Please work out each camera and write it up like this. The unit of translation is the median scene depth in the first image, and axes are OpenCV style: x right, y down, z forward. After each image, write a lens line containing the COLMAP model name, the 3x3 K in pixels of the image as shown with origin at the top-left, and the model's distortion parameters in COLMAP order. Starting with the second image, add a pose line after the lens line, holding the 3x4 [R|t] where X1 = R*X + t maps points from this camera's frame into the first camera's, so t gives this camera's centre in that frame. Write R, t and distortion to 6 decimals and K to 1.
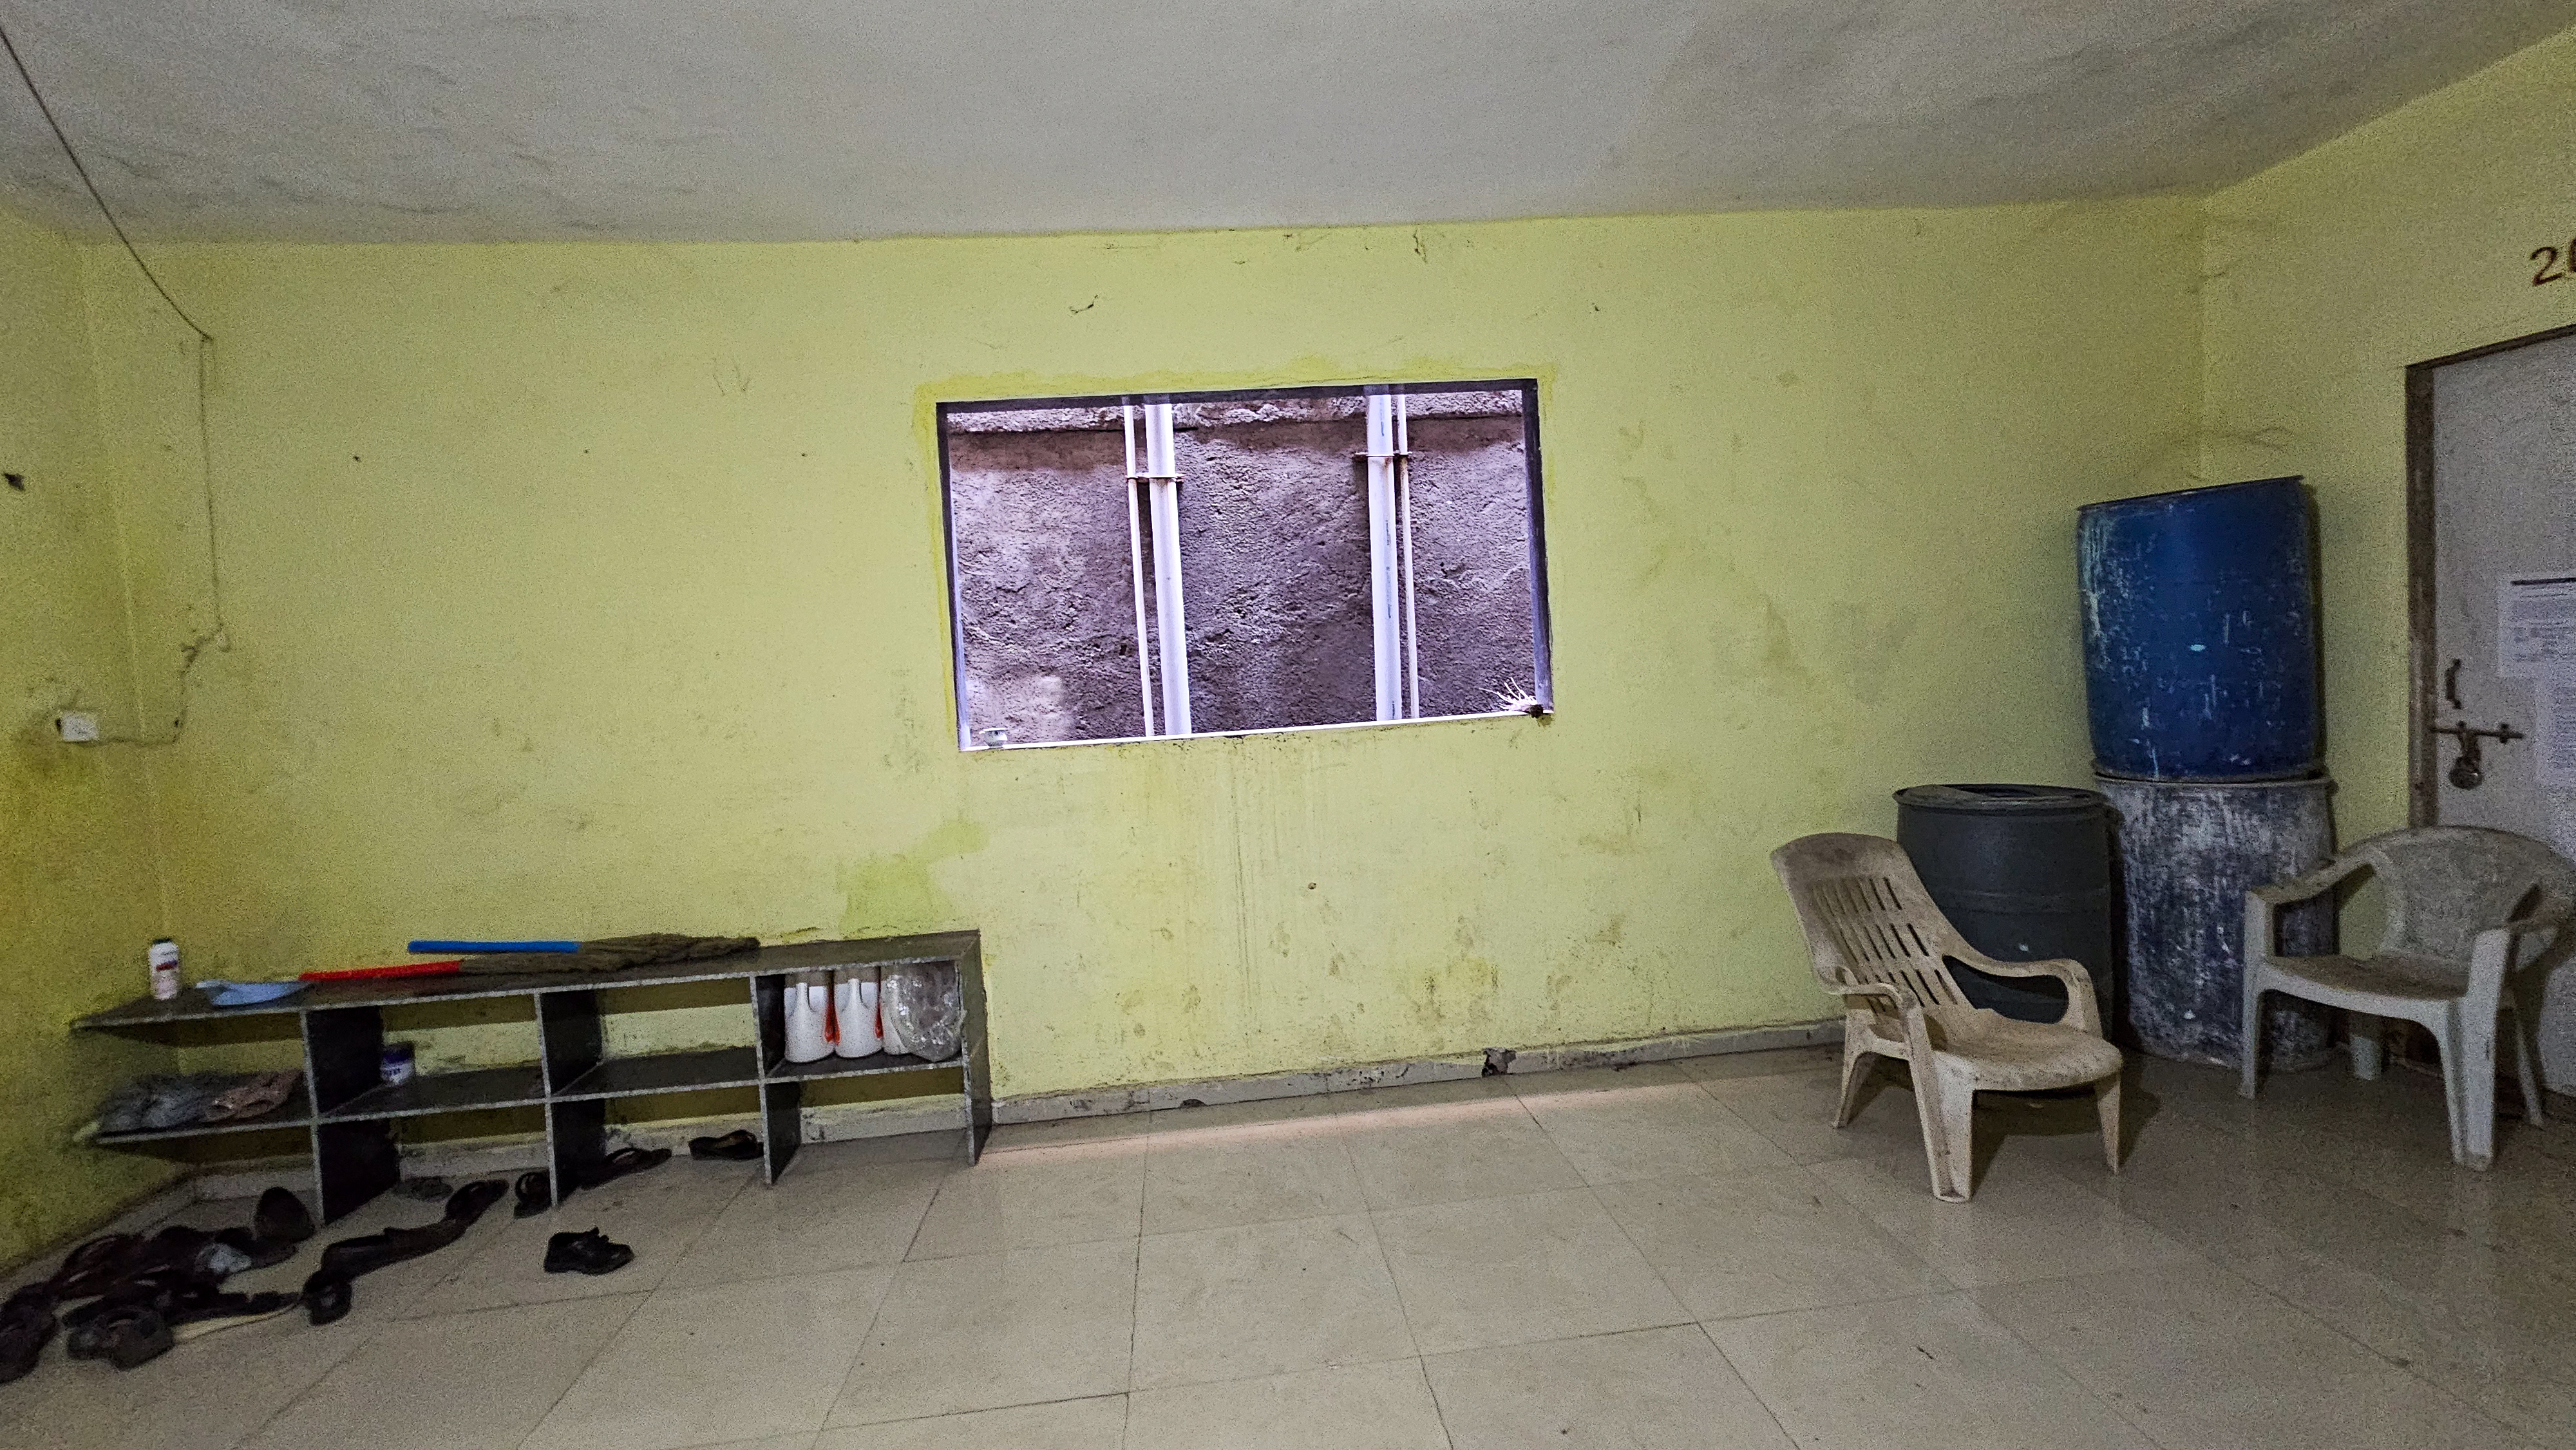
lens RADIAL K [[1033.5, 0, 1286.5], [0, 1033.5, 720.7], [0, 0, 1]] dist [0.001103, 0.000081]
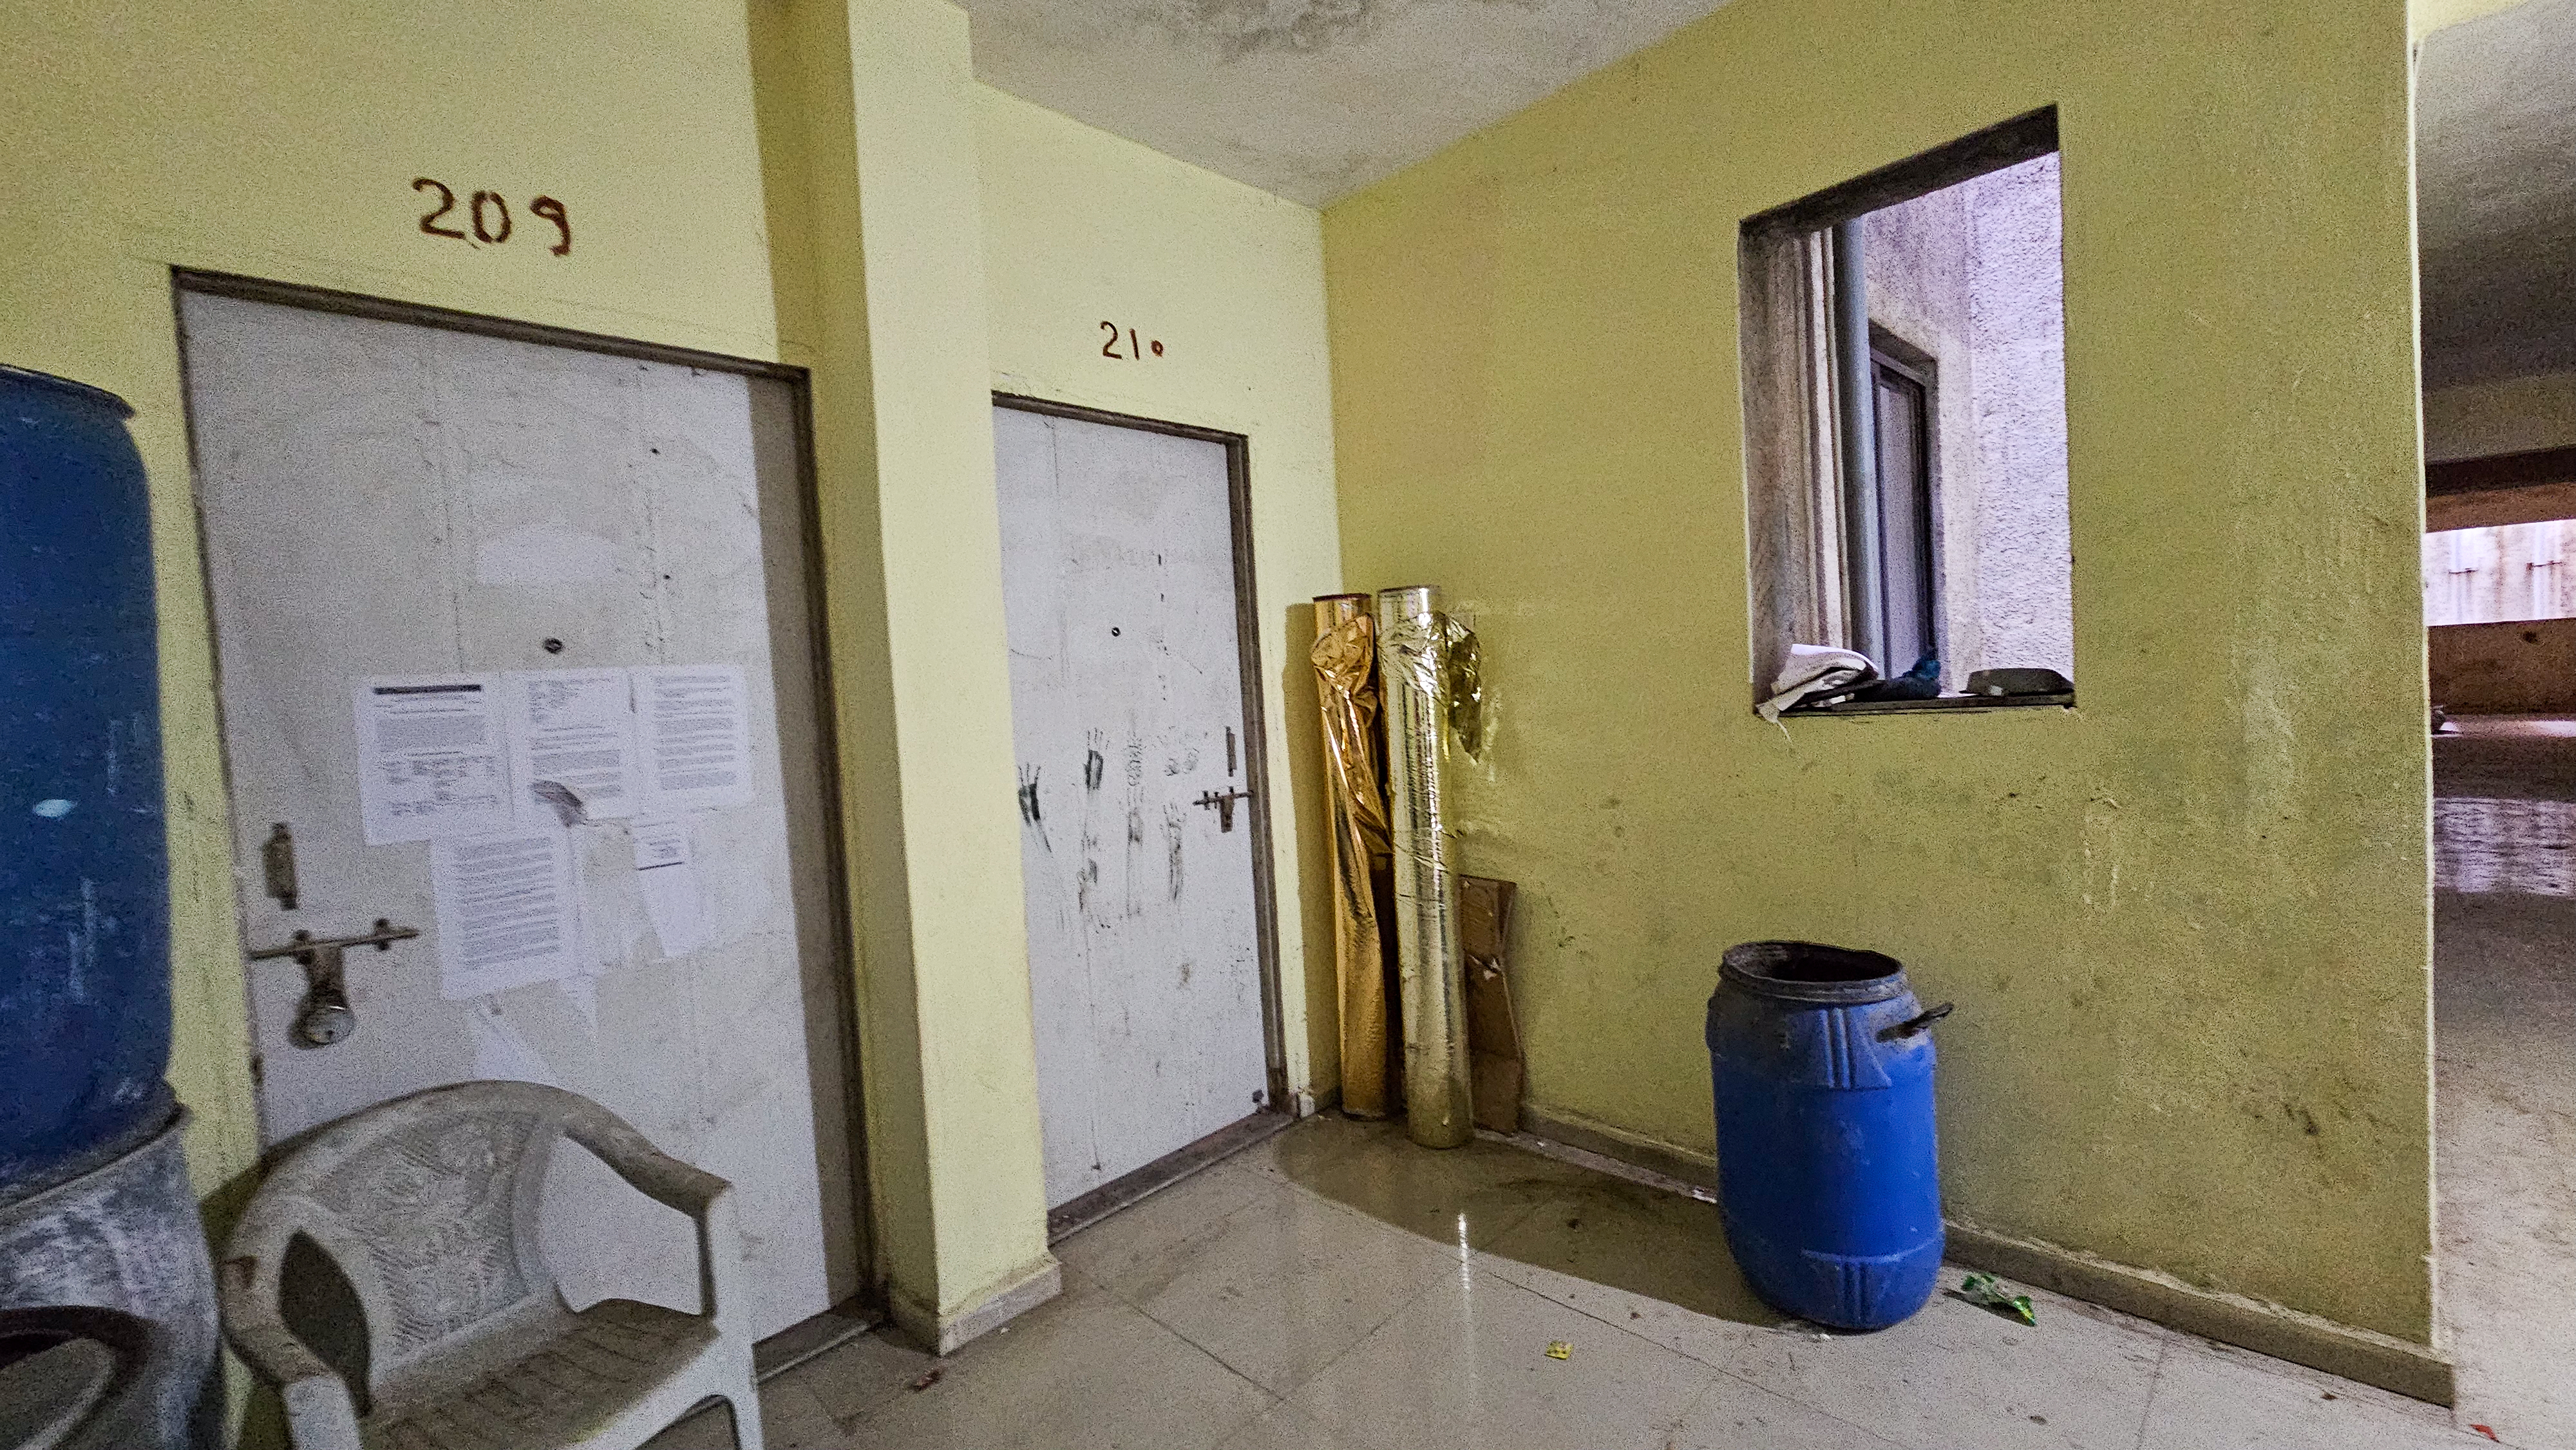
lens RADIAL K [[1033.5, 0, 1286.5], [0, 1033.5, 720.7], [0, 0, 1]] dist [0.001103, 0.000081]
pose [[-0.632150, 0.069875, 0.771689, 0.358671], [0.140485, 0.989755, 0.025462, -0.053620], [-0.762004, 0.124506, -0.635490, 0.966024]]
